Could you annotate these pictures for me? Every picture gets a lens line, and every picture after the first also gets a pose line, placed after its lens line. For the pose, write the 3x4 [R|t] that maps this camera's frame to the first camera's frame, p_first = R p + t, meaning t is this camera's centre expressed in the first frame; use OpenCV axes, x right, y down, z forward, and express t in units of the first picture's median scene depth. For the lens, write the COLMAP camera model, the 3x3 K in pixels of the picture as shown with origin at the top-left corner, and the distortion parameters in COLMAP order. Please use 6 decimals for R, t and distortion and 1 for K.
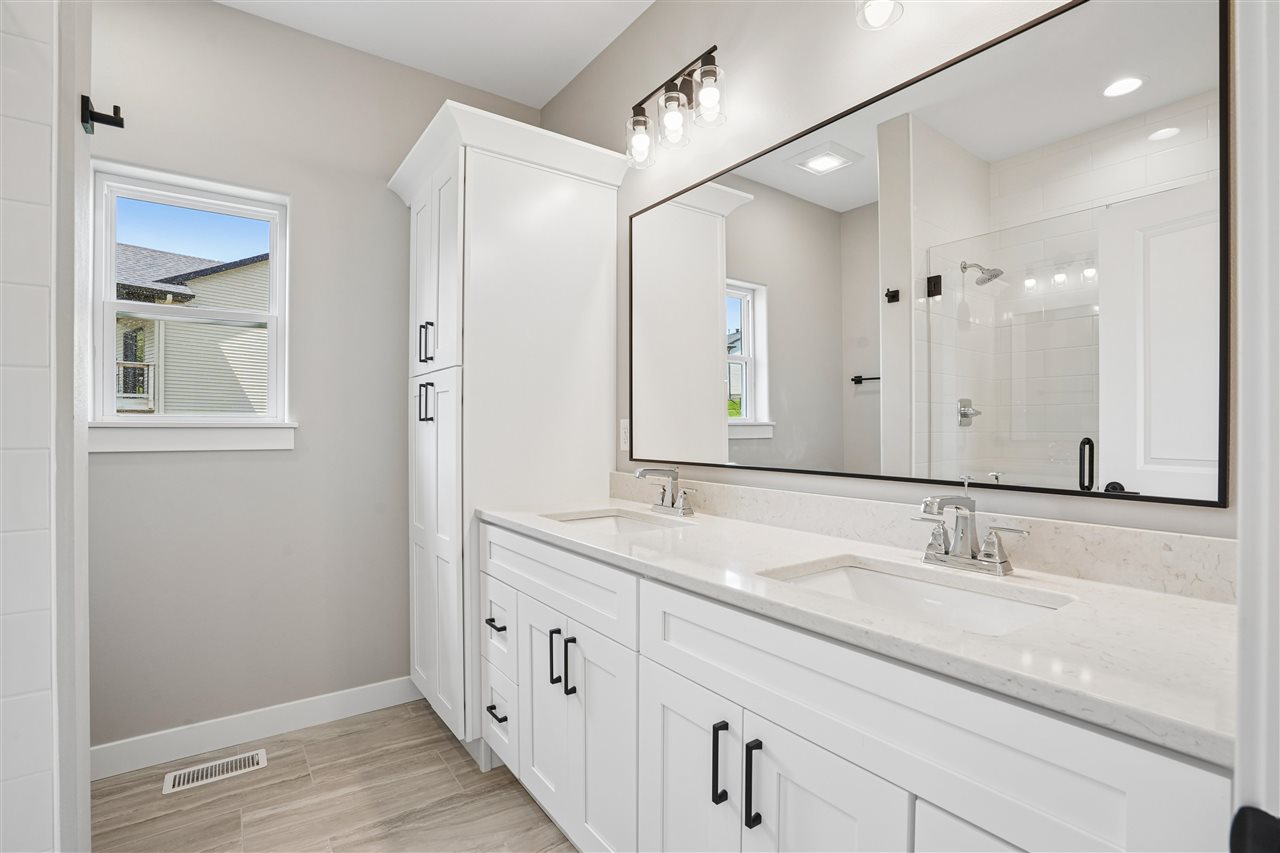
lens RADIAL K [[591.1, 0, 632.8], [0, 591.1, 432.0], [0, 0, 1]] dist [-0.059449, 0.019719]
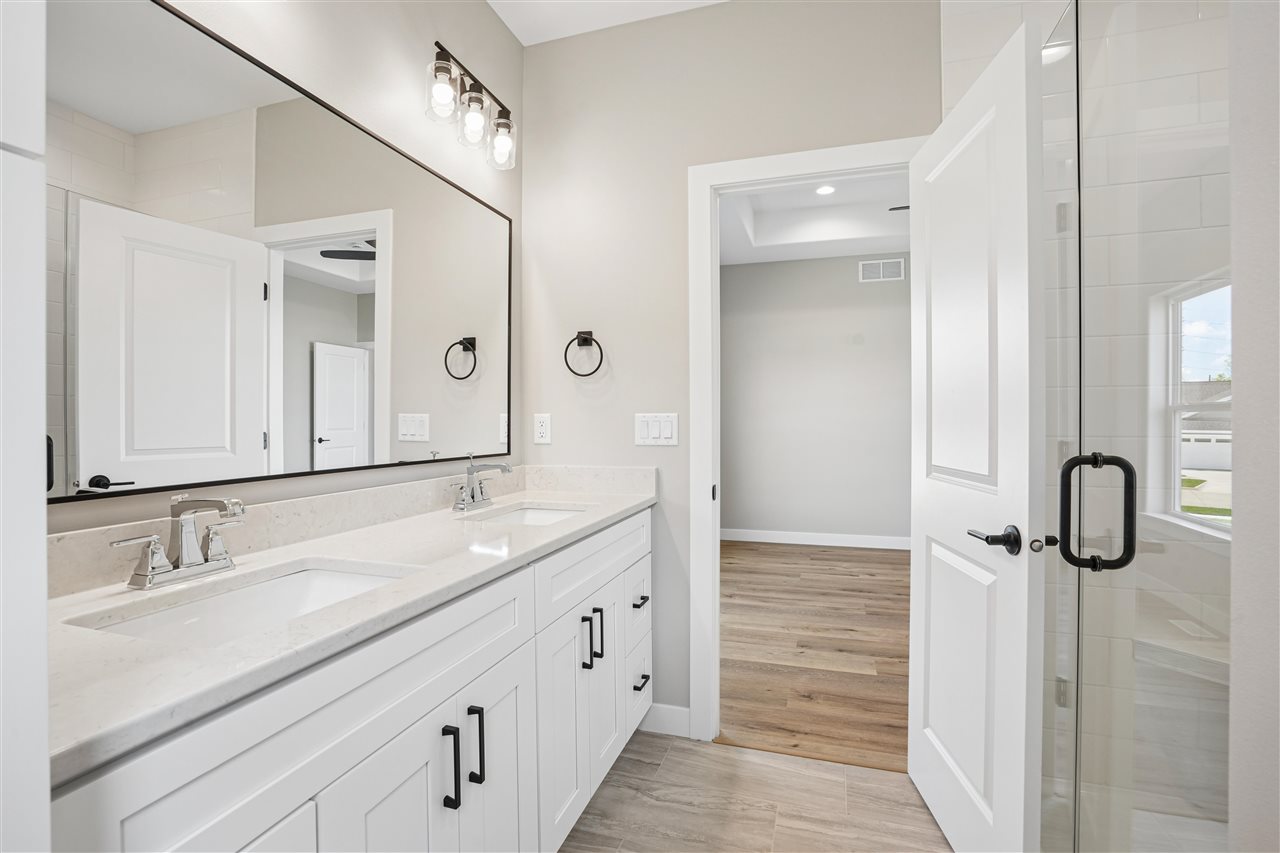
lens RADIAL K [[591.1, 0, 632.8], [0, 591.1, 432.0], [0, 0, 1]] dist [-0.059449, 0.019719]
pose [[-0.595527, -0.014272, 0.803209, -0.839596], [0.003737, 0.999782, 0.020536, -0.011042], [-0.803327, 0.015232, -0.595343, 1.332503]]
